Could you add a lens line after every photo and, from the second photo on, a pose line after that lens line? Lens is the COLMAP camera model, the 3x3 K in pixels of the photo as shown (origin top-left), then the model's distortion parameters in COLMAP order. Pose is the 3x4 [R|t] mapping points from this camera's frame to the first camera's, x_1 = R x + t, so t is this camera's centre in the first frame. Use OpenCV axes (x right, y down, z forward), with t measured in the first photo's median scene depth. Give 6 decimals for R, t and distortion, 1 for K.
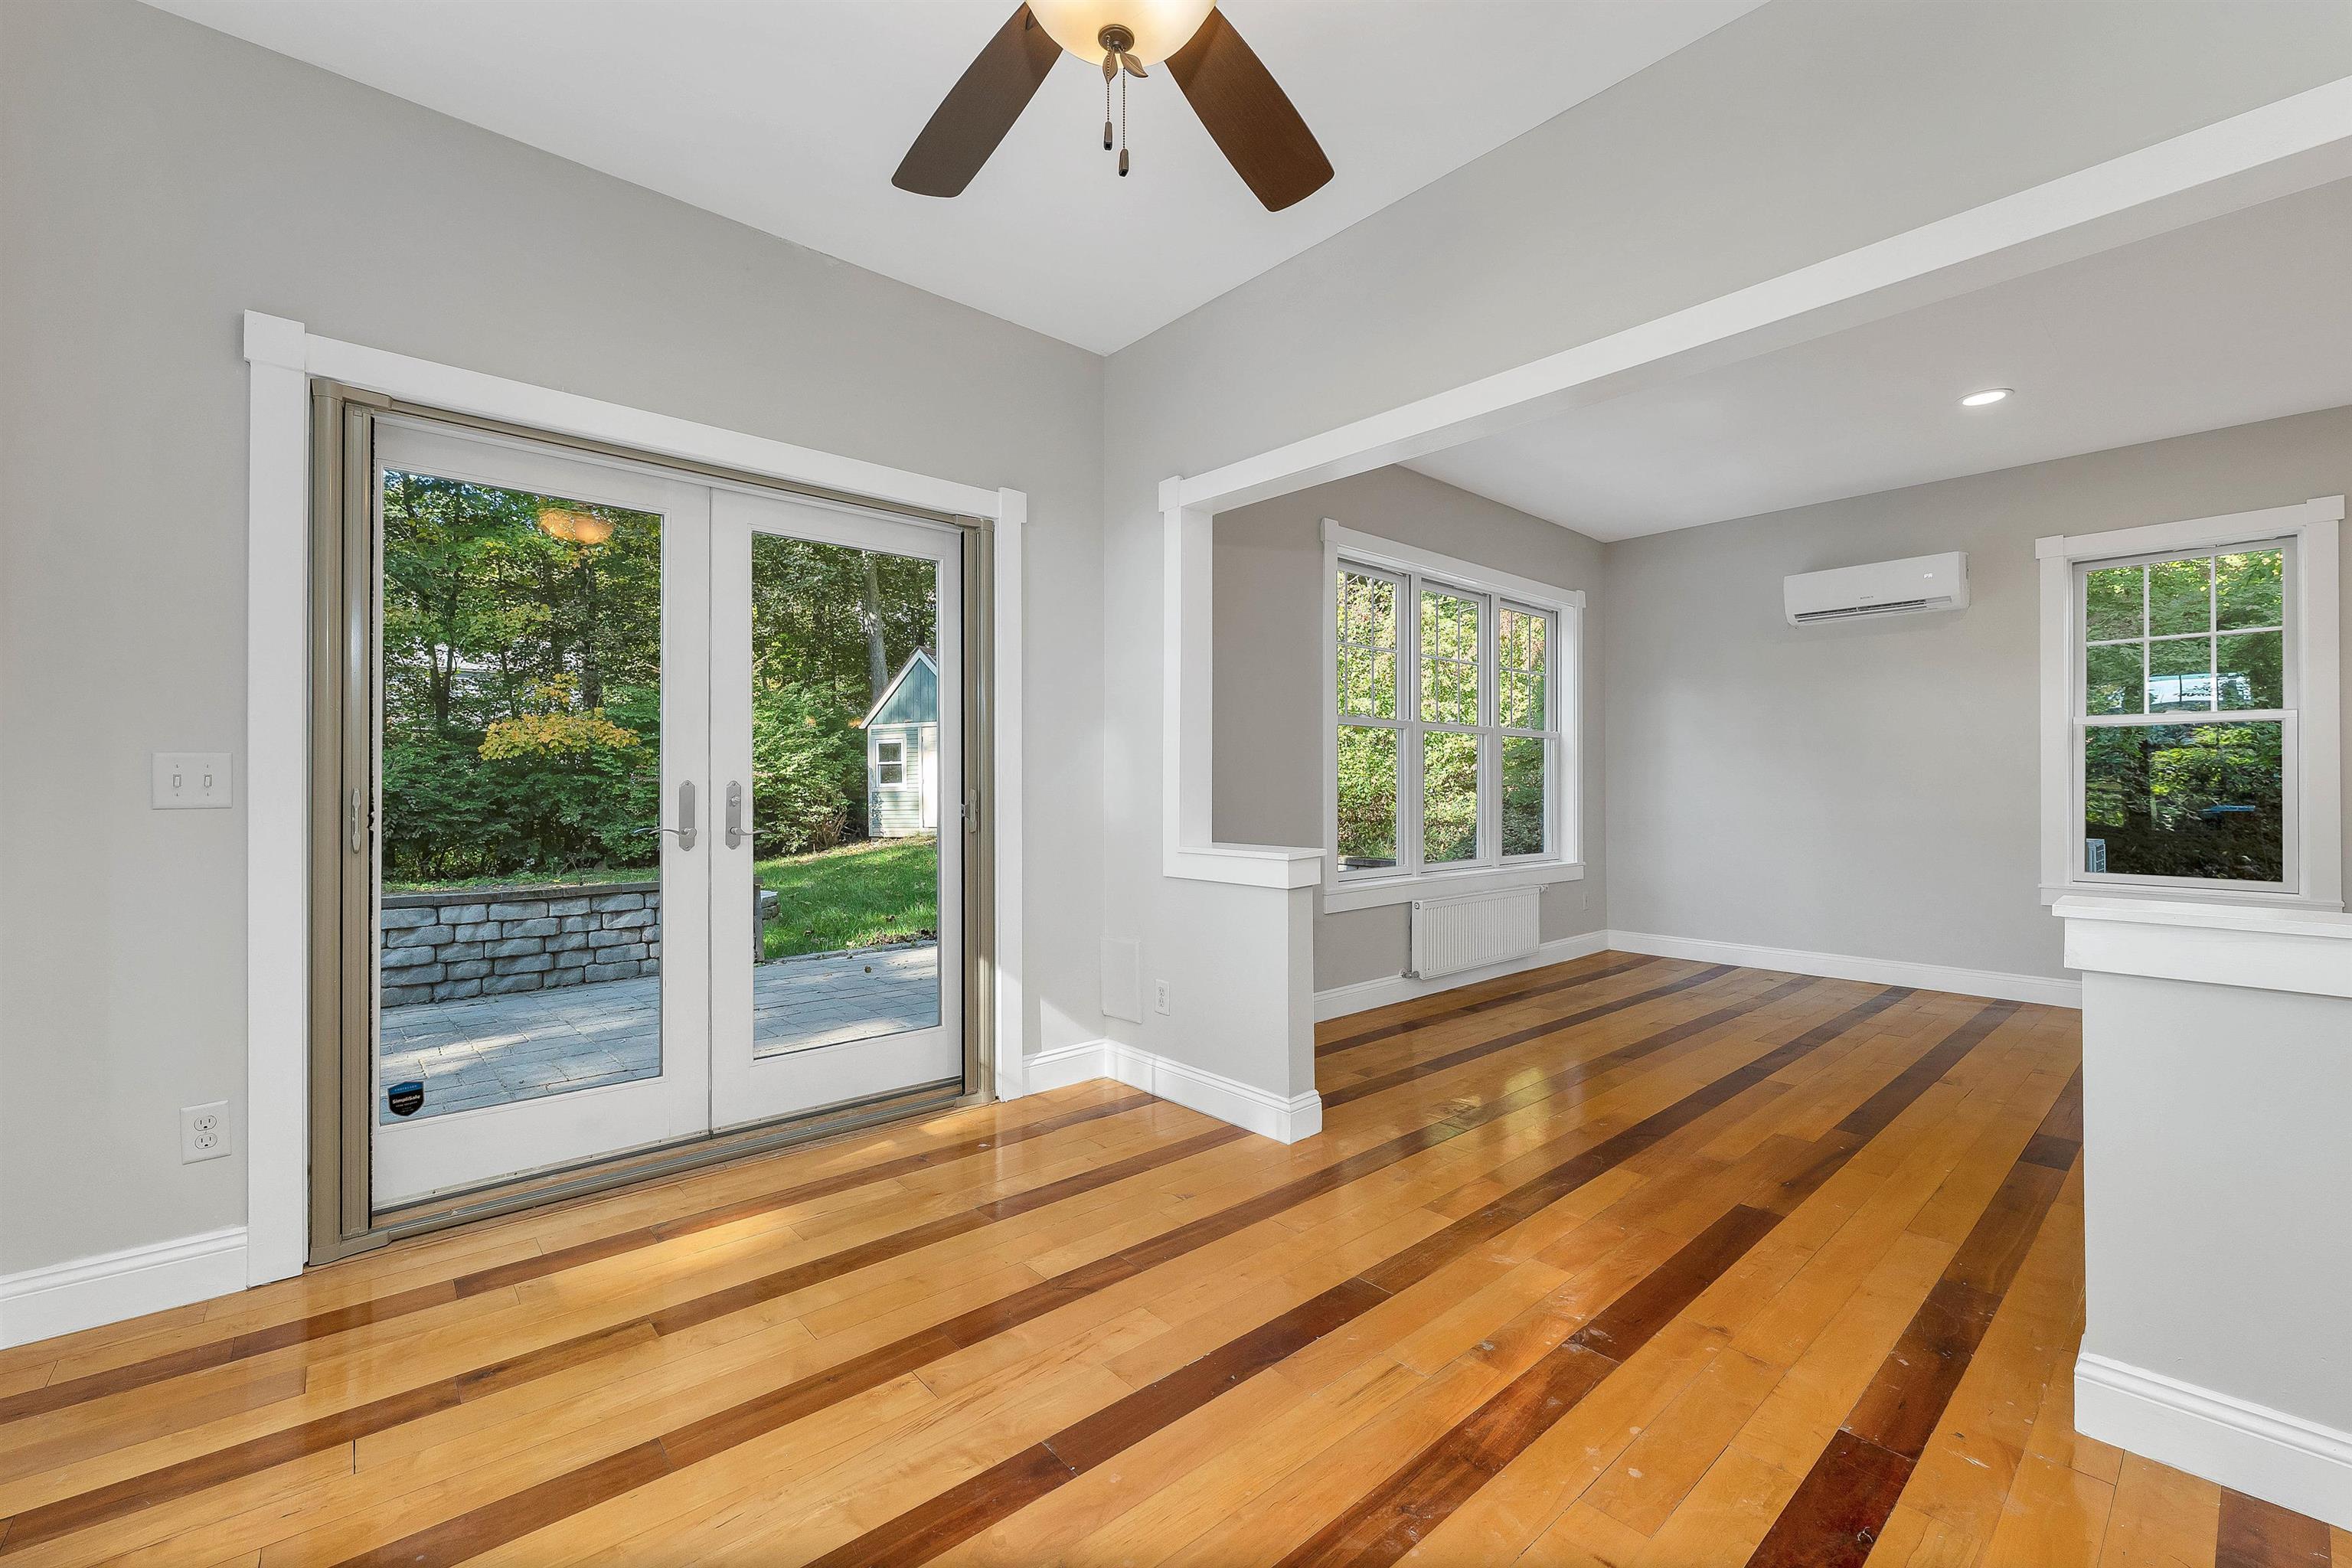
lens RADIAL K [[977.8, 0, 1176.0], [0, 977.8, 784.0], [0, 0, 1]] dist [-0.001829, -0.000159]
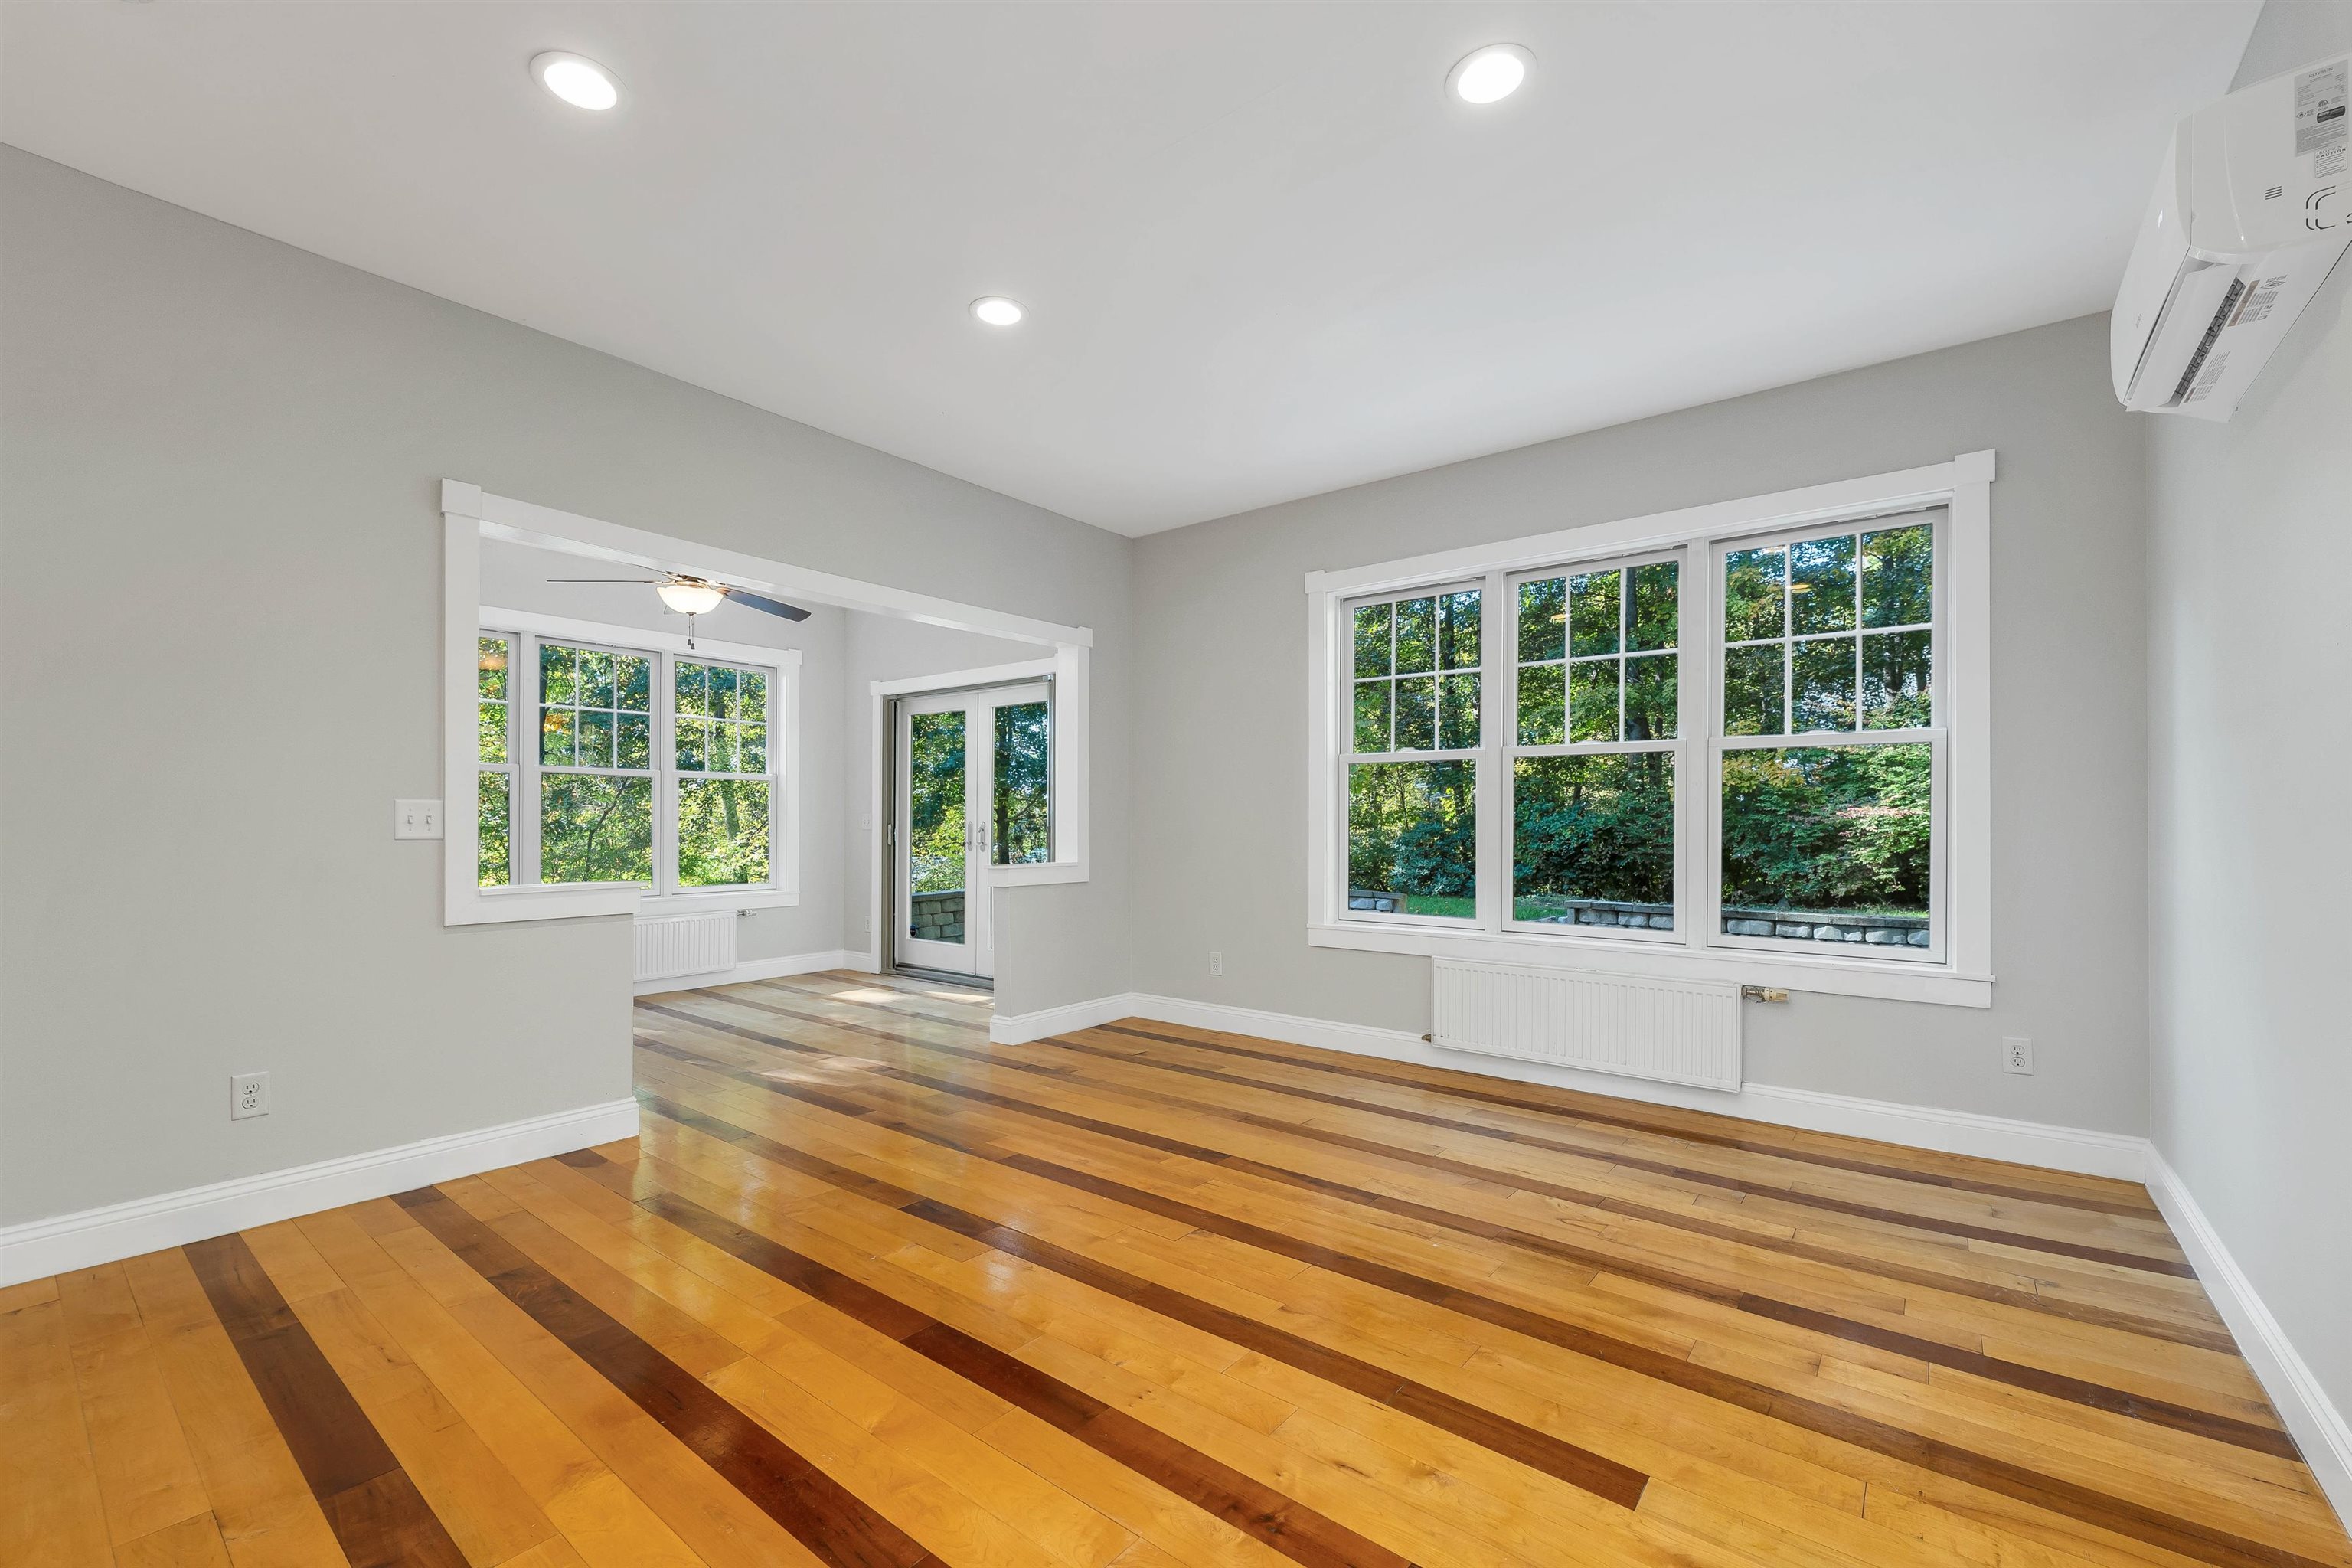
lens RADIAL K [[973.6, 0, 1169.6], [0, 973.6, 815.5], [0, 0, 1]] dist [-0.001207, -0.000288]
pose [[0.166688, -0.008427, -0.985974, 1.644903], [0.000006, 0.999963, -0.008545, 0.003962], [0.986010, 0.001418, 0.166682, 0.943574]]
